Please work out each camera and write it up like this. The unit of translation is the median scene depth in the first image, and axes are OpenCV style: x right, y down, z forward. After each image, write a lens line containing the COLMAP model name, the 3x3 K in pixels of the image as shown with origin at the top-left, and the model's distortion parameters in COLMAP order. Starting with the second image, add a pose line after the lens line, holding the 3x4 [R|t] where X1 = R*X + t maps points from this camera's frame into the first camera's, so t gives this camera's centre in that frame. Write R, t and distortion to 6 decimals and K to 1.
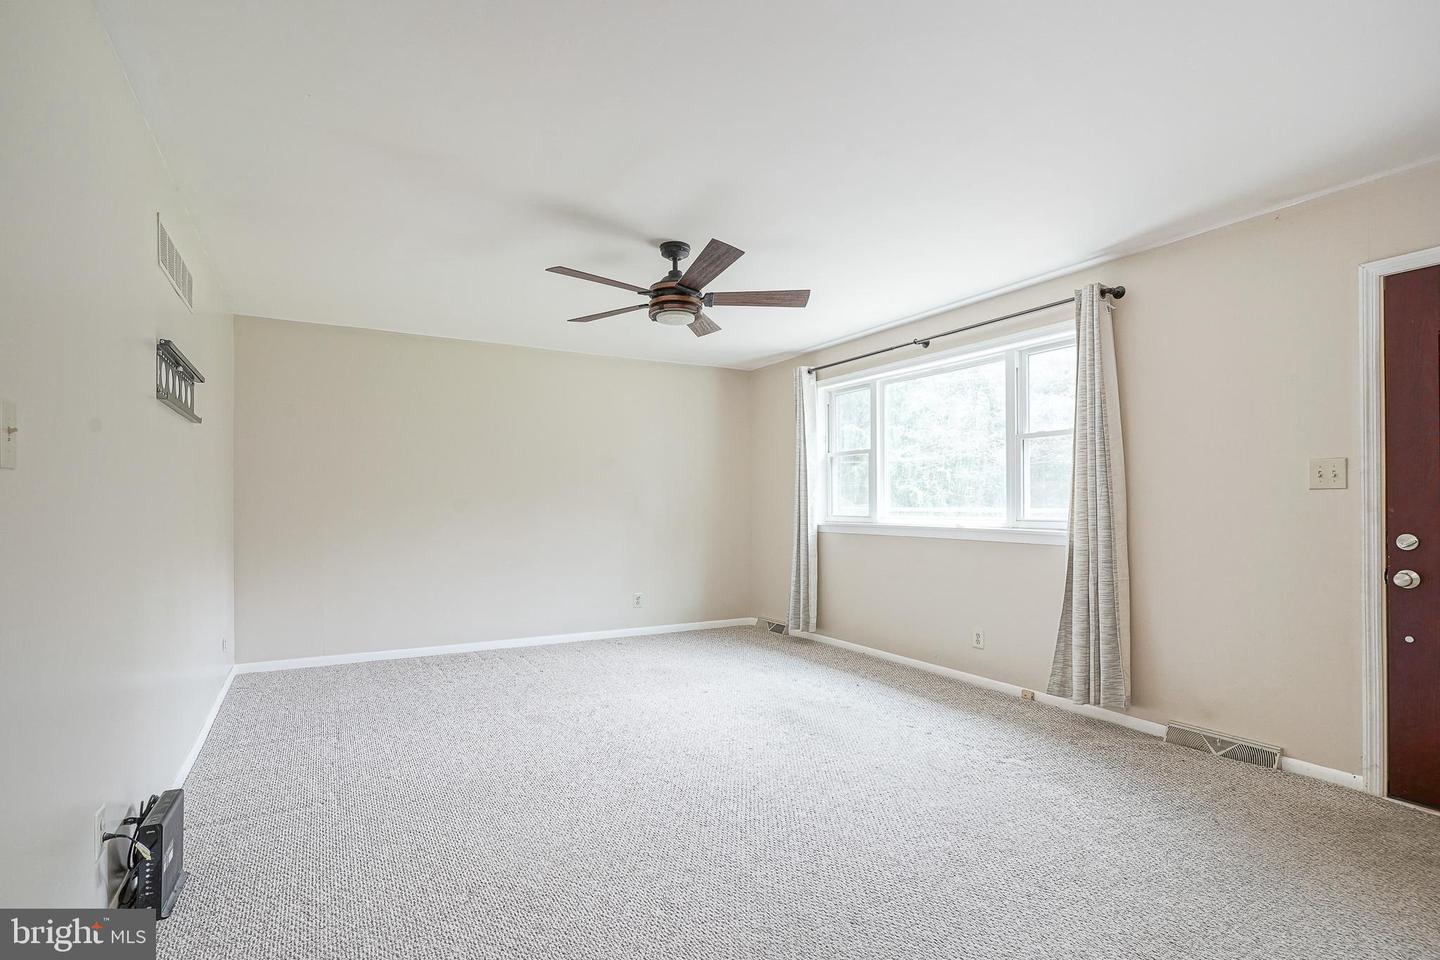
lens RADIAL K [[704.1, 0, 713.8], [0, 704.1, 500.7], [0, 0, 1]] dist [-0.008447, 0.004375]
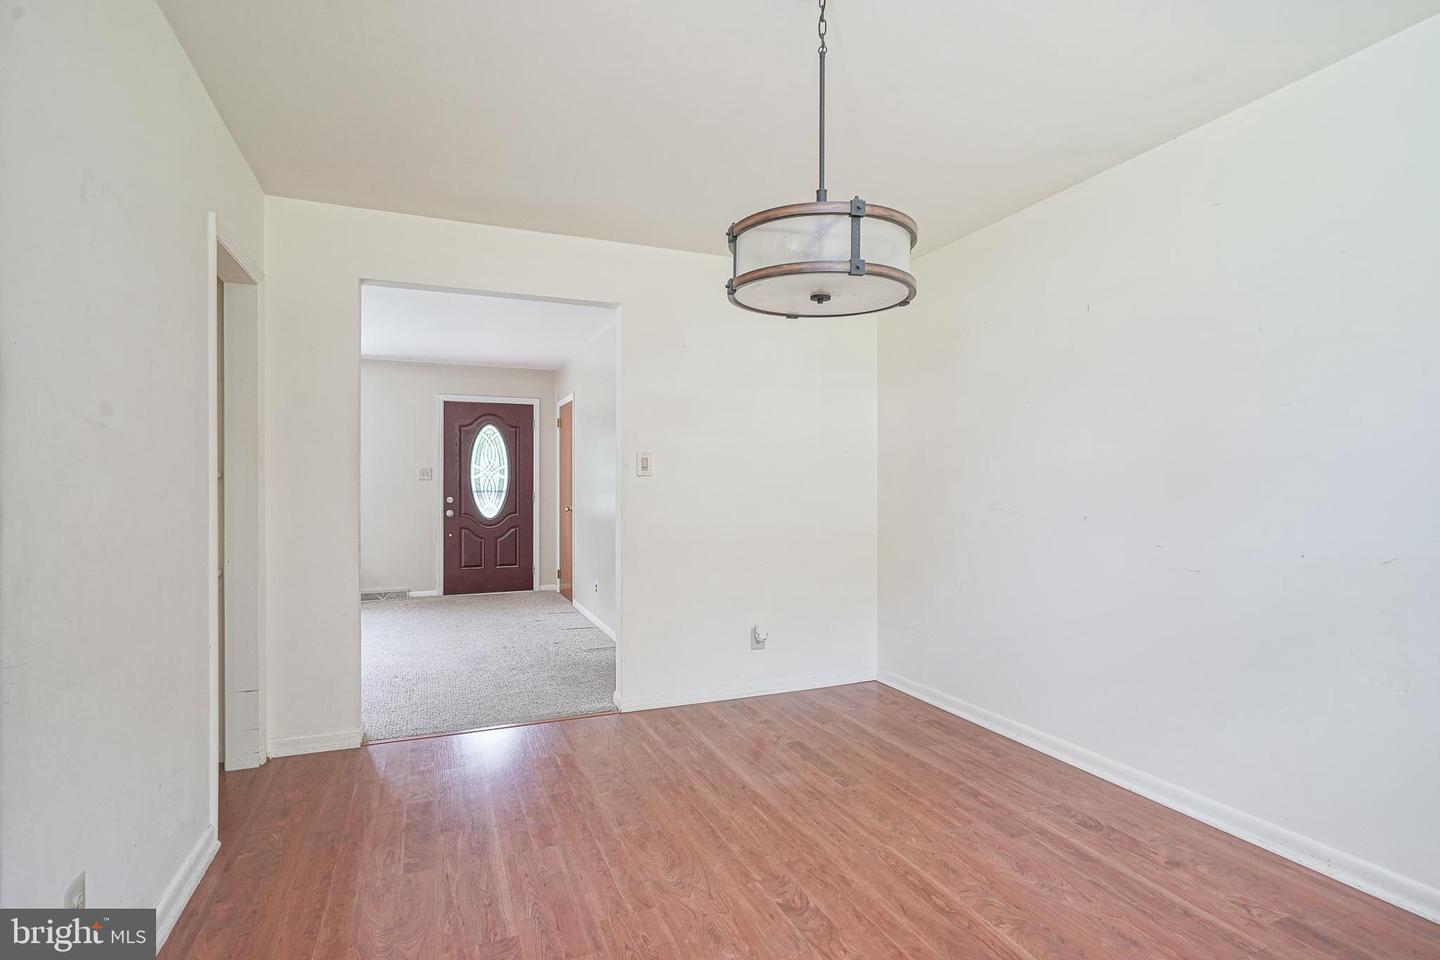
lens RADIAL K [[704.1, 0, 719.9], [0, 704.1, 483.5], [0, 0, 1]] dist [-0.008447, 0.004375]
pose [[0.110847, 0.005394, 0.993823, -1.282348], [-0.002053, 0.999984, -0.005199, 0.006469], [-0.993835, -0.001464, 0.110856, -0.276965]]
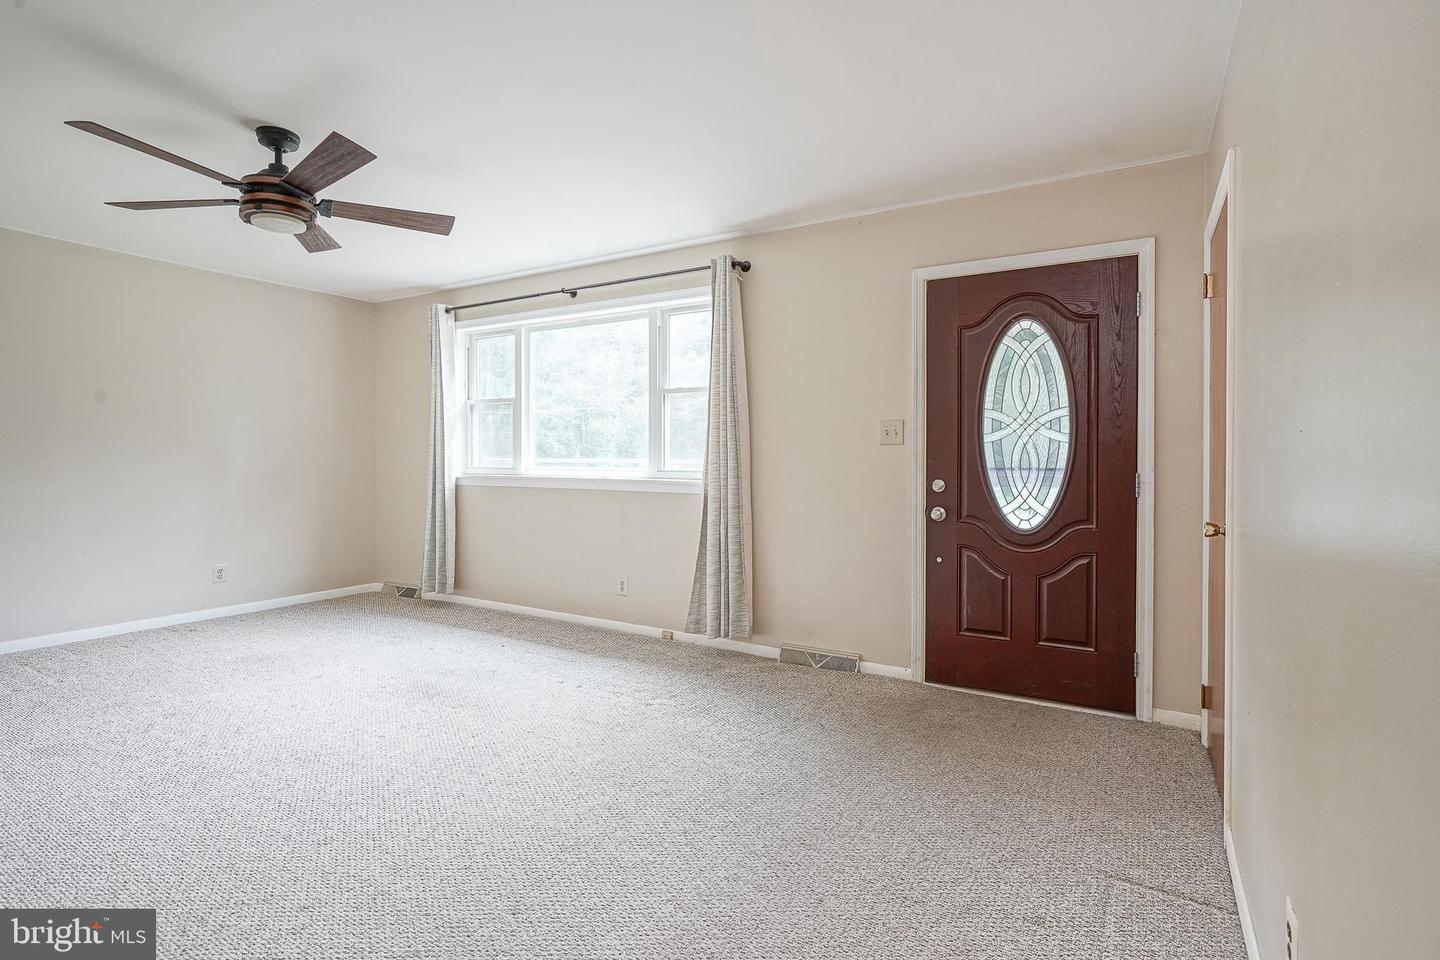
lens RADIAL K [[704.1, 0, 720.3], [0, 704.1, 461.7], [0, 0, 1]] dist [-0.008447, 0.004375]
pose [[0.870176, -0.000011, 0.492740, -0.010598], [-0.006621, 0.999909, 0.011716, 0.001099], [-0.492696, -0.013457, 0.870098, 0.046183]]
